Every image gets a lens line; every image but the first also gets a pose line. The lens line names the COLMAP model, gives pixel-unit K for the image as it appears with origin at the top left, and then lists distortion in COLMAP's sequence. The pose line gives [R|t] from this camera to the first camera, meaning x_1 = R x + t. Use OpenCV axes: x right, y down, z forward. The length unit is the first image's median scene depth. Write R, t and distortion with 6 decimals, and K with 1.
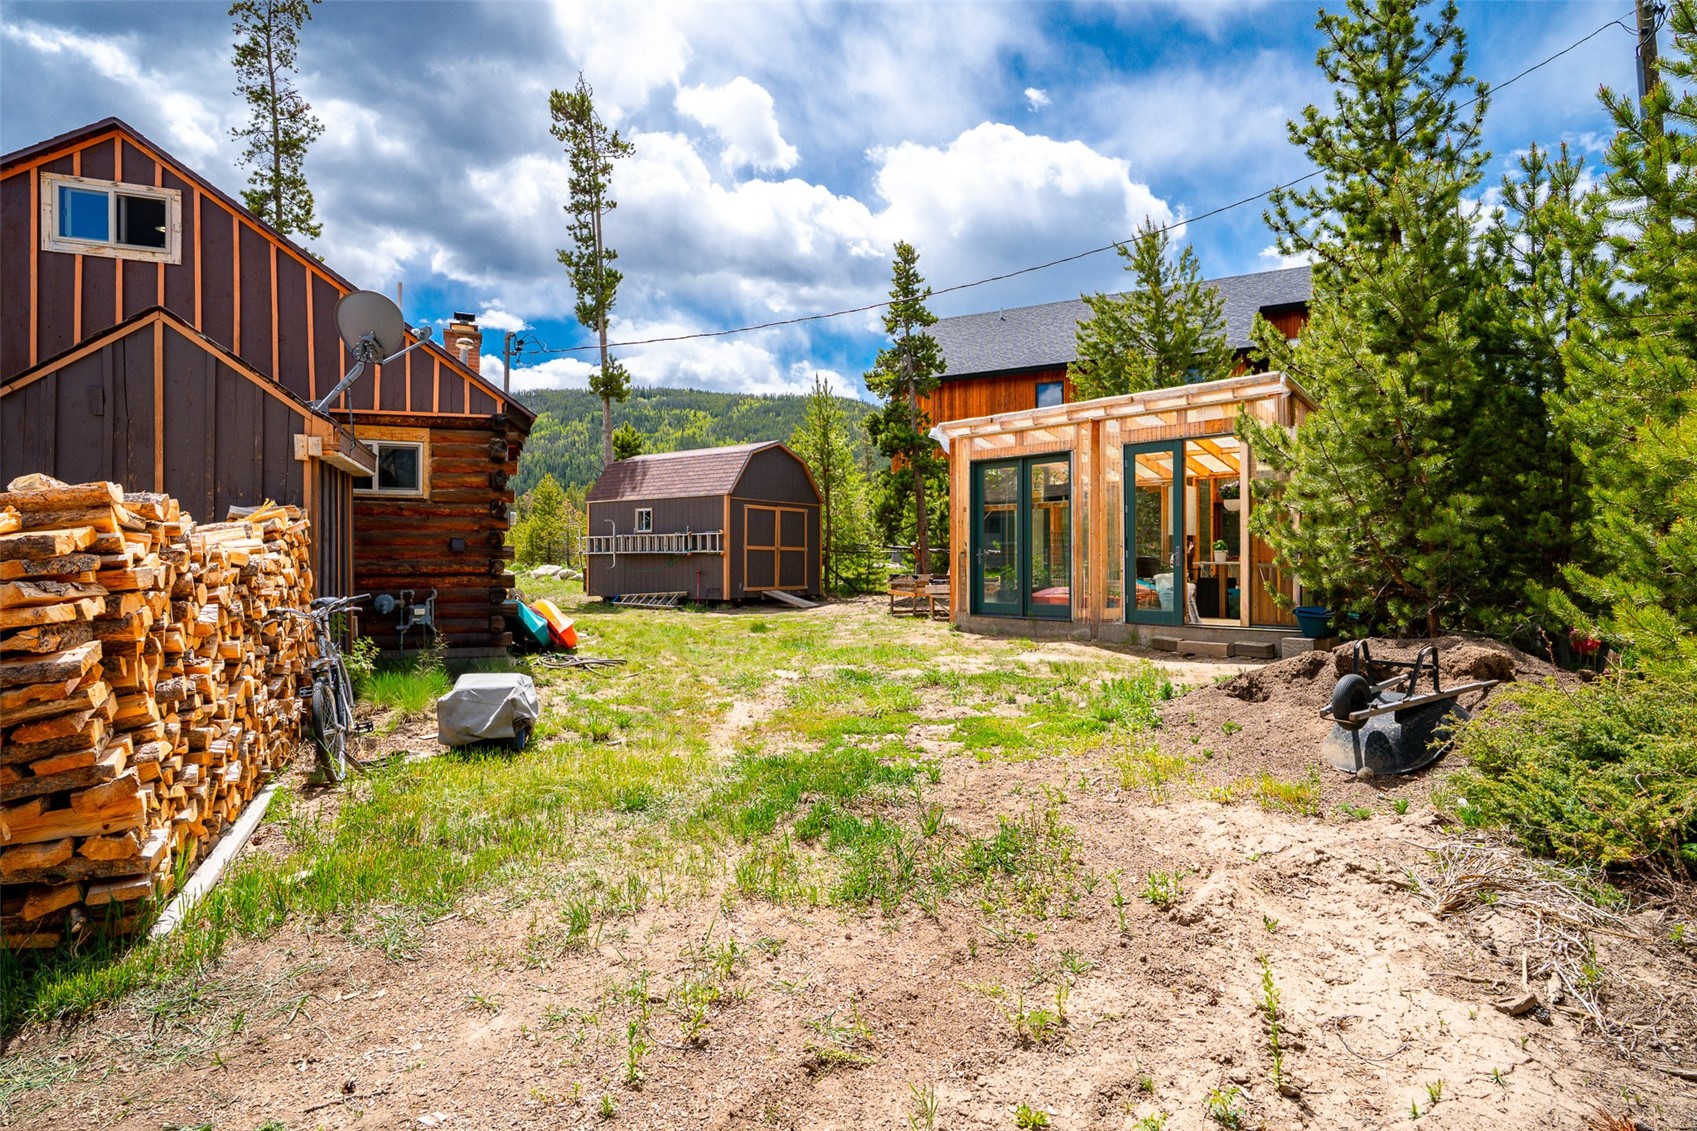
lens RADIAL K [[935.2, 0, 855.4], [0, 935.2, 569.5], [0, 0, 1]] dist [0.002147, 0.001083]
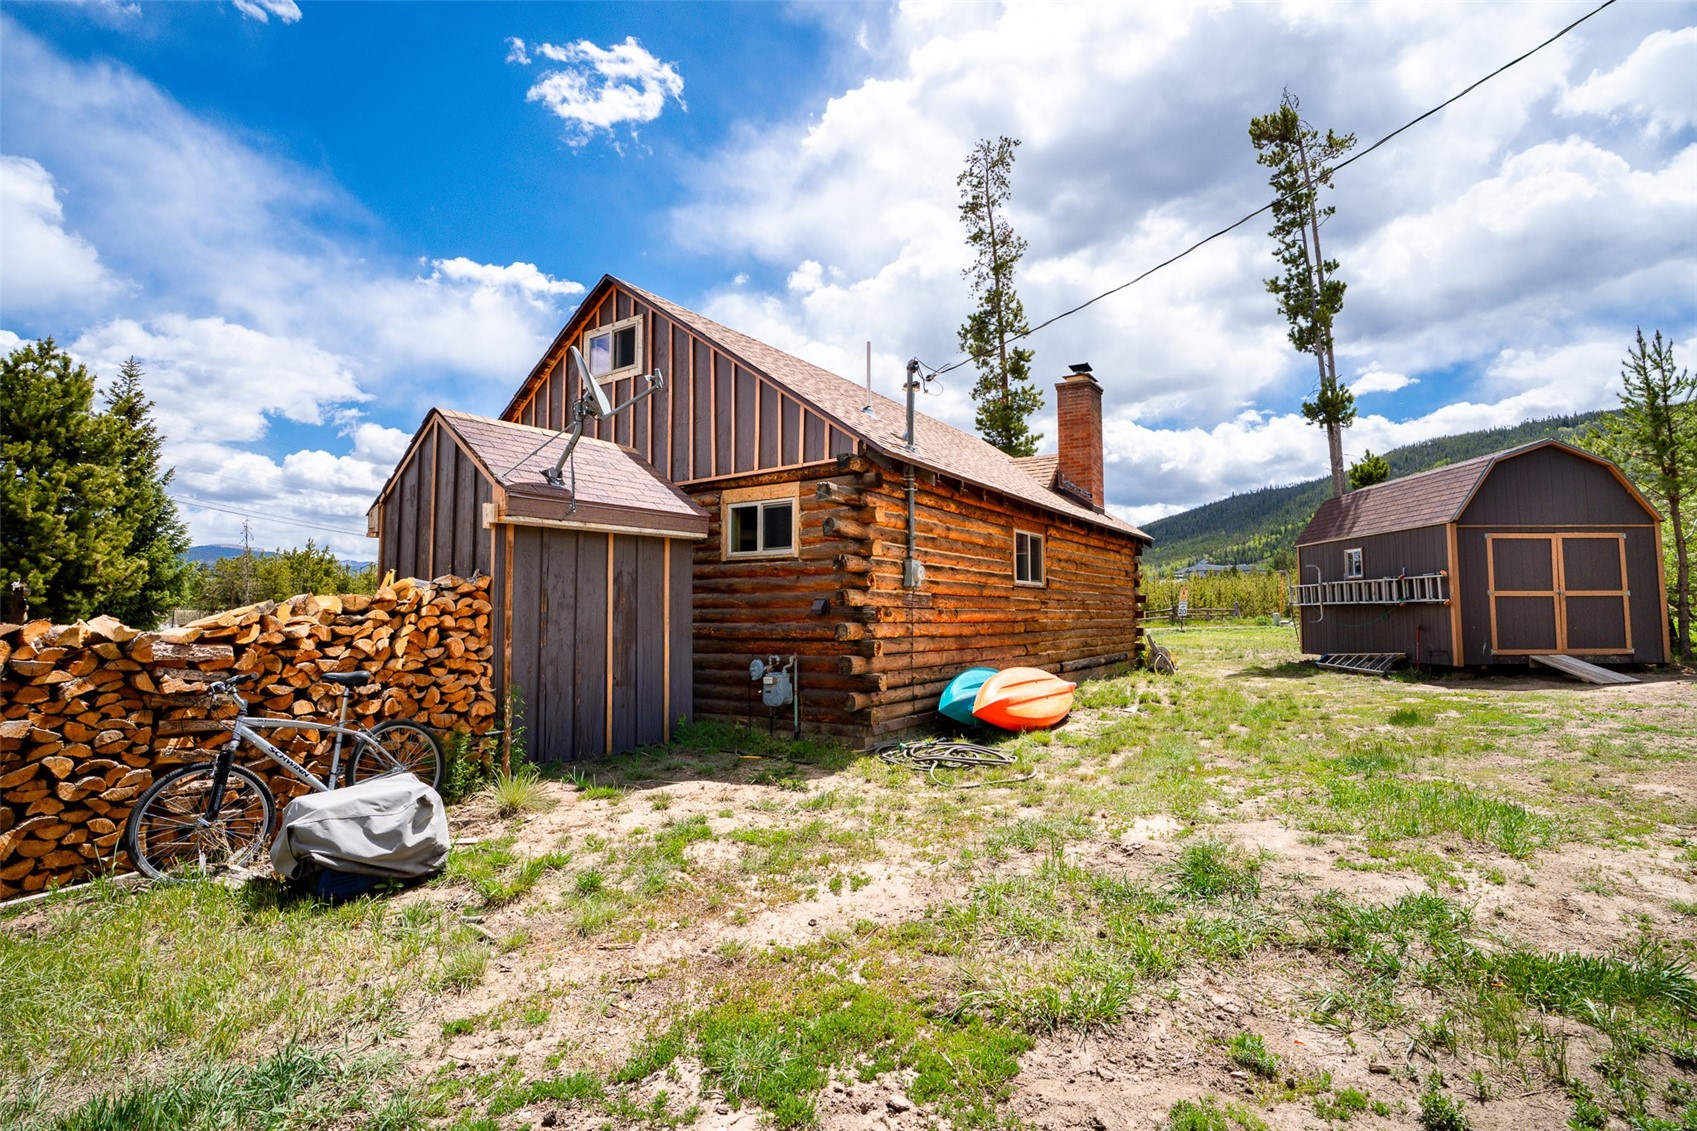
lens RADIAL K [[786.6, 0, 865.8], [0, 786.6, 573.6], [0, 0, 1]] dist [-0.021923, 0.005582]
pose [[0.575304, -0.041903, -0.816866, 0.090366], [-0.000145, 0.998682, -0.051332, -0.008378], [0.817940, 0.029650, 0.574539, 0.261820]]
